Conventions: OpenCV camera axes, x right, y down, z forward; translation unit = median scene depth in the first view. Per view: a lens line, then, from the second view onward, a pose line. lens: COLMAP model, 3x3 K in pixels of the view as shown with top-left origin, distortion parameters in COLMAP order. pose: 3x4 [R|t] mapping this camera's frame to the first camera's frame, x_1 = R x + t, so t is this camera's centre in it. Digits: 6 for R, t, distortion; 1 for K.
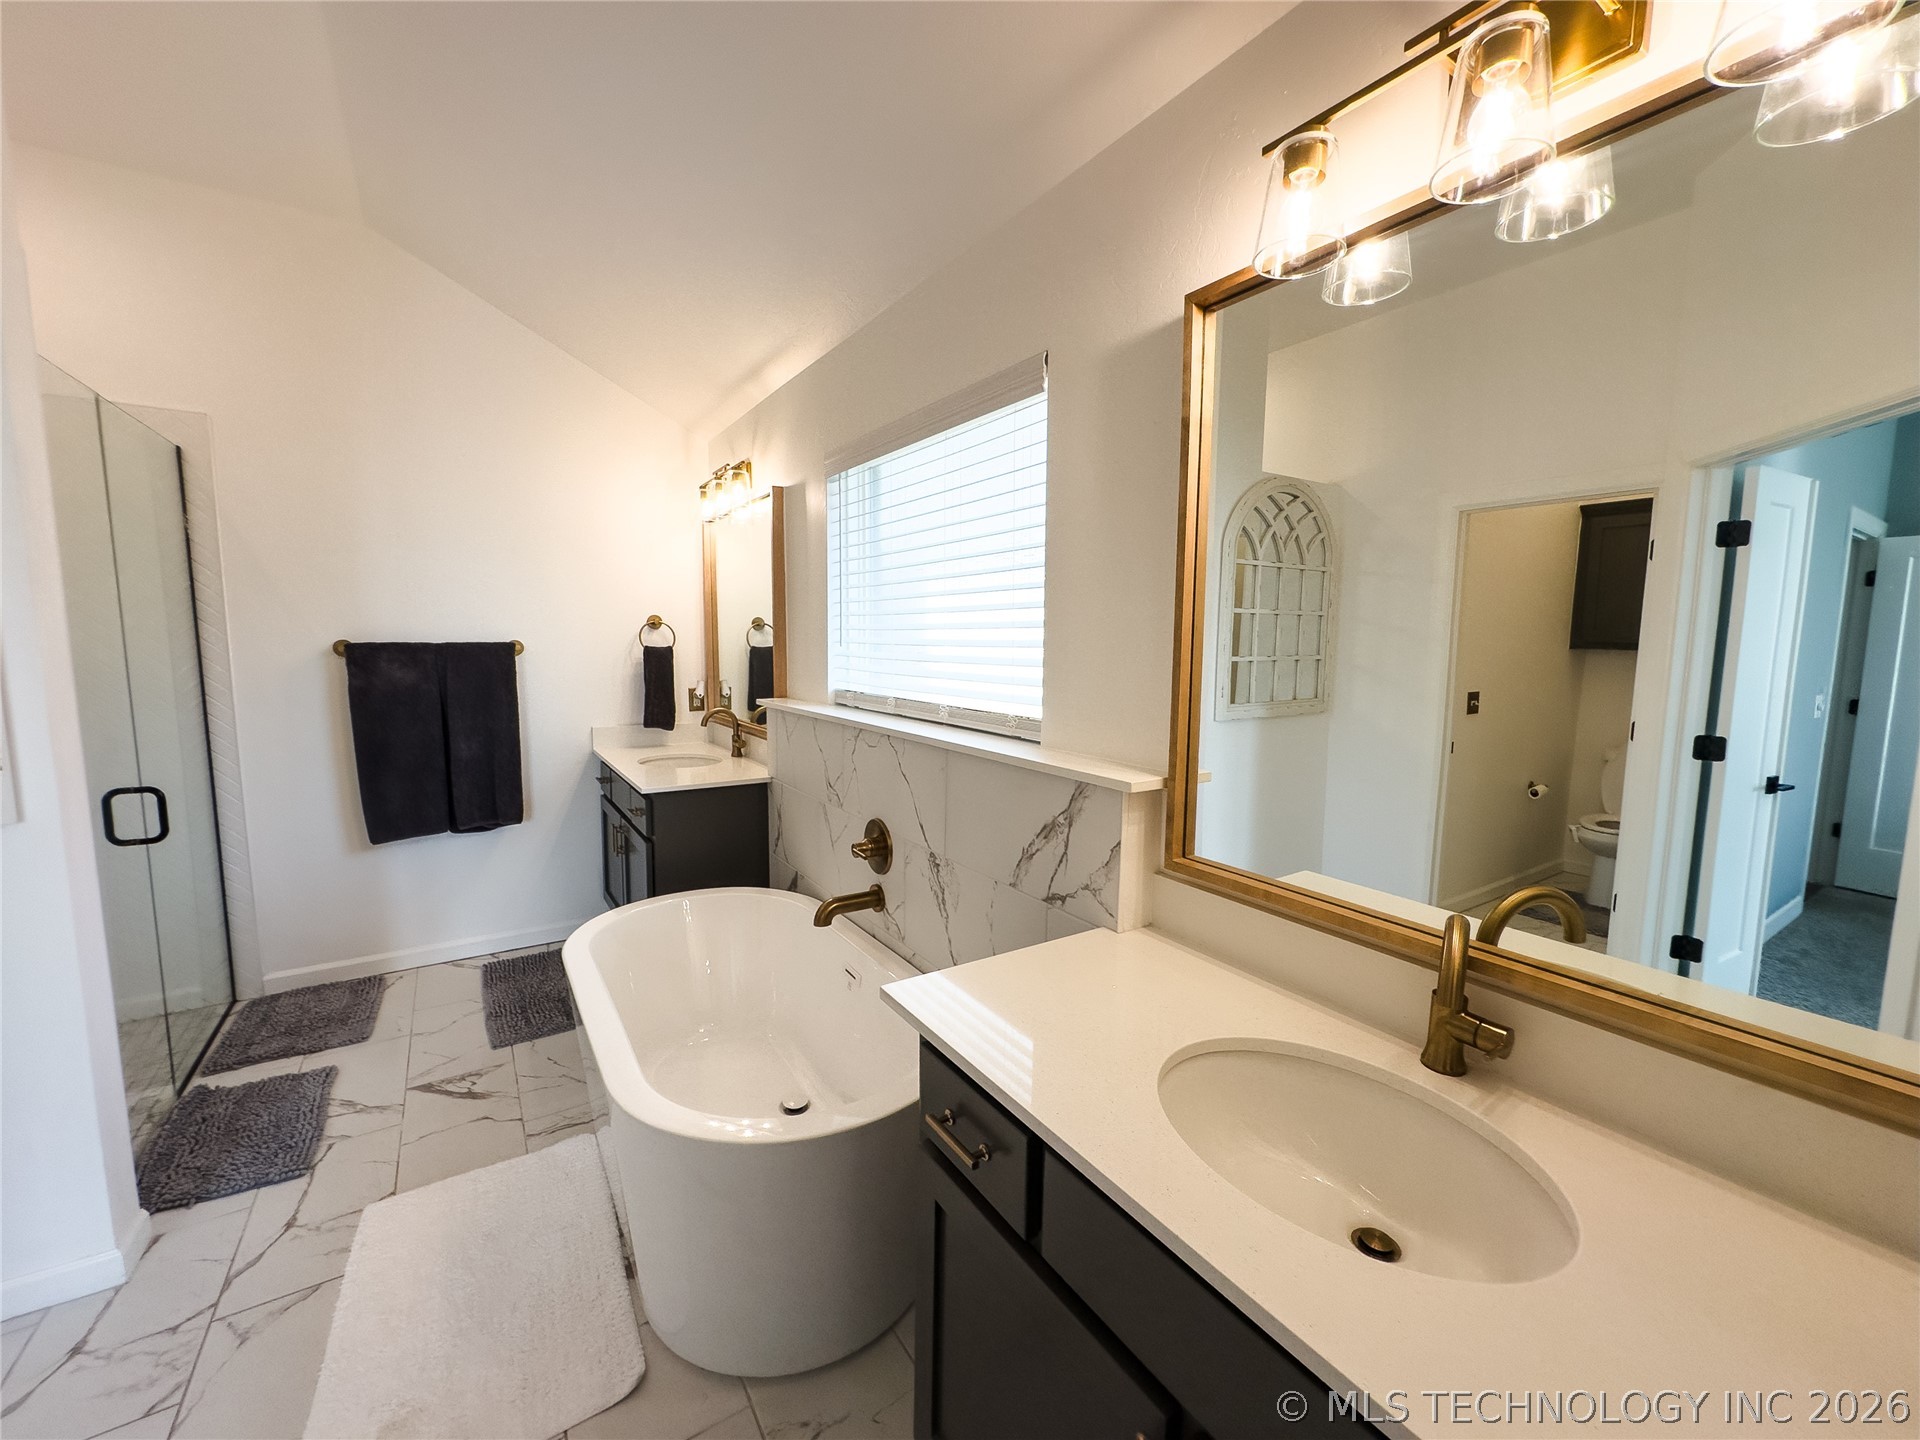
lens RADIAL K [[768.1, 0, 961.8], [0, 768.1, 718.6], [0, 0, 1]] dist [-0.005890, 0.001001]
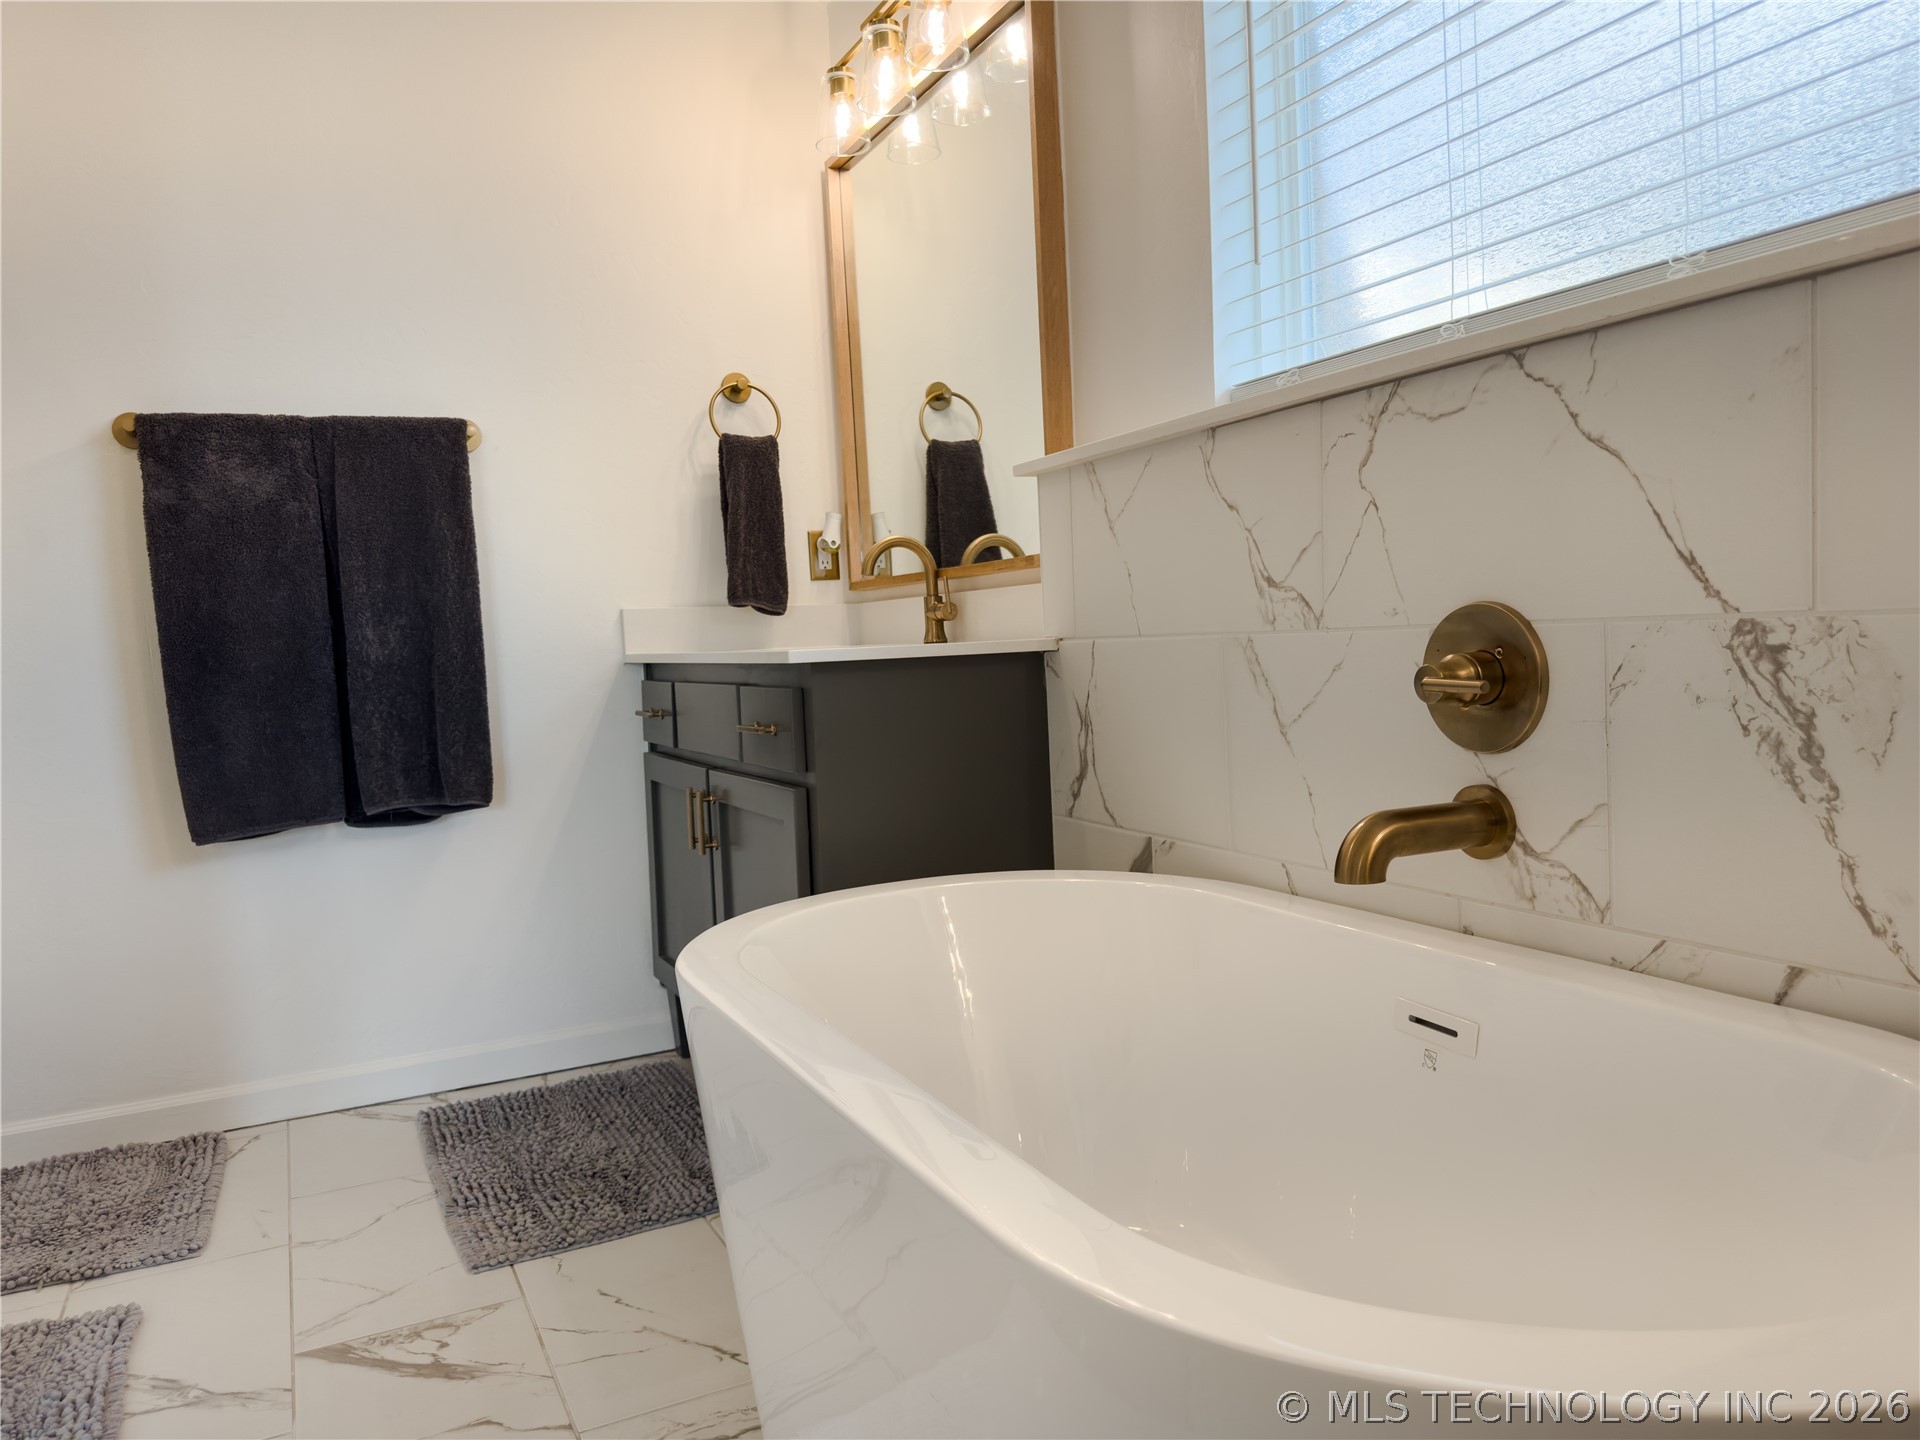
lens RADIAL K [[1359.0, 0, 965.7], [0, 1359.0, 728.7], [0, 0, 1]] dist [0.026587, -0.037489]
pose [[0.991374, -0.048887, -0.121608, -0.206154], [0.043838, 0.998076, -0.043849, 0.155044], [0.123518, 0.038139, 0.991609, 0.236717]]
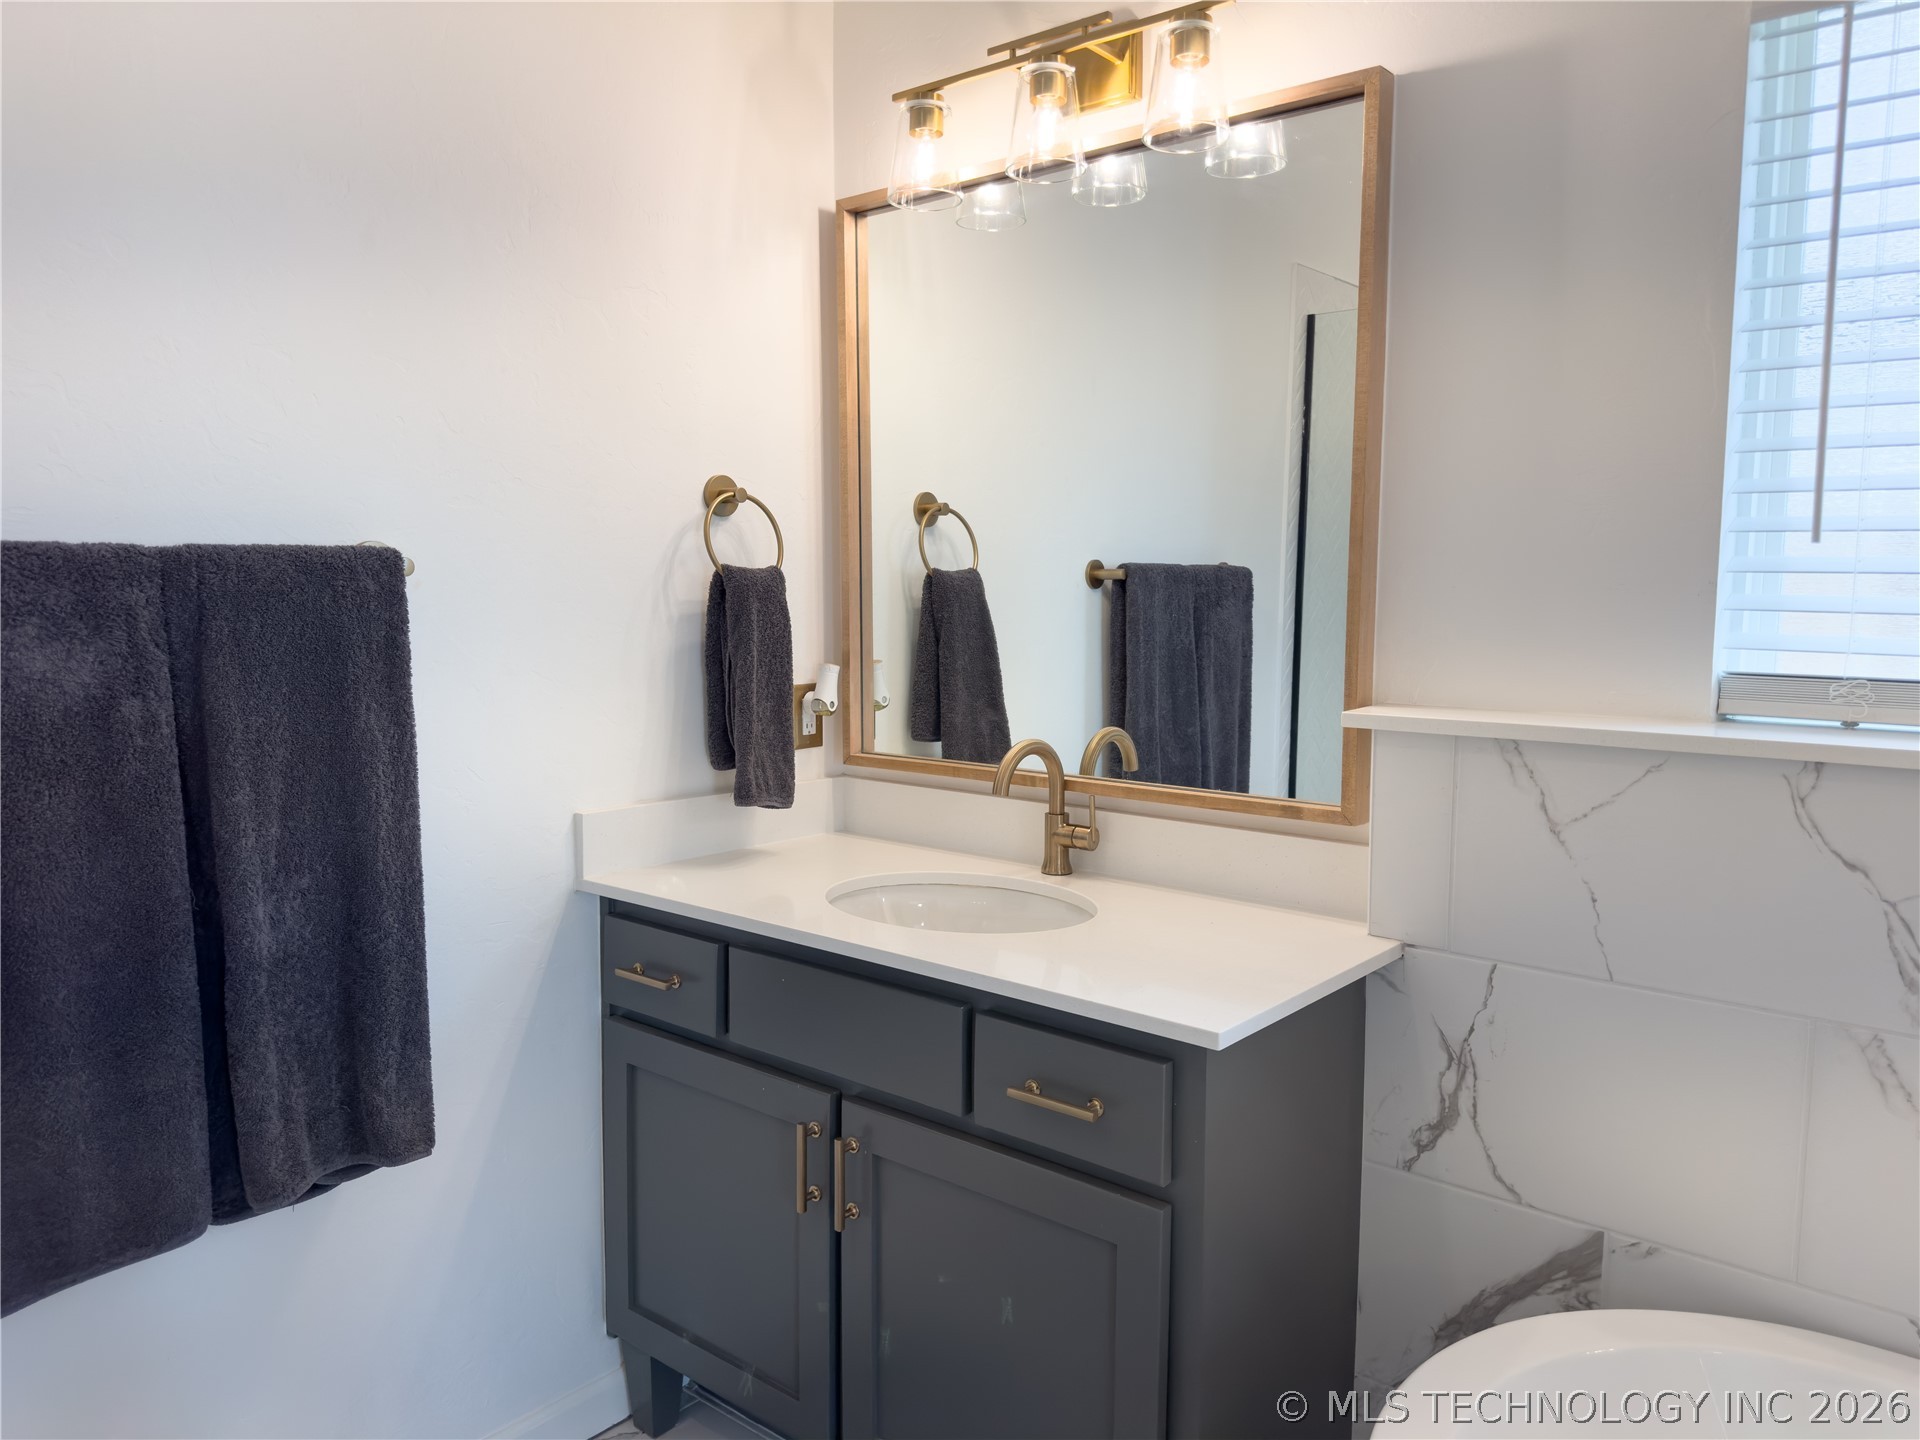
lens RADIAL K [[1359.0, 0, 950.7], [0, 1359.0, 711.8], [0, 0, 1]] dist [0.026587, -0.037489]
pose [[0.957829, -0.038376, 0.284764, -0.586848], [0.041777, 0.999110, -0.005878, -0.026737], [-0.284285, 0.017527, 0.958580, 0.479002]]
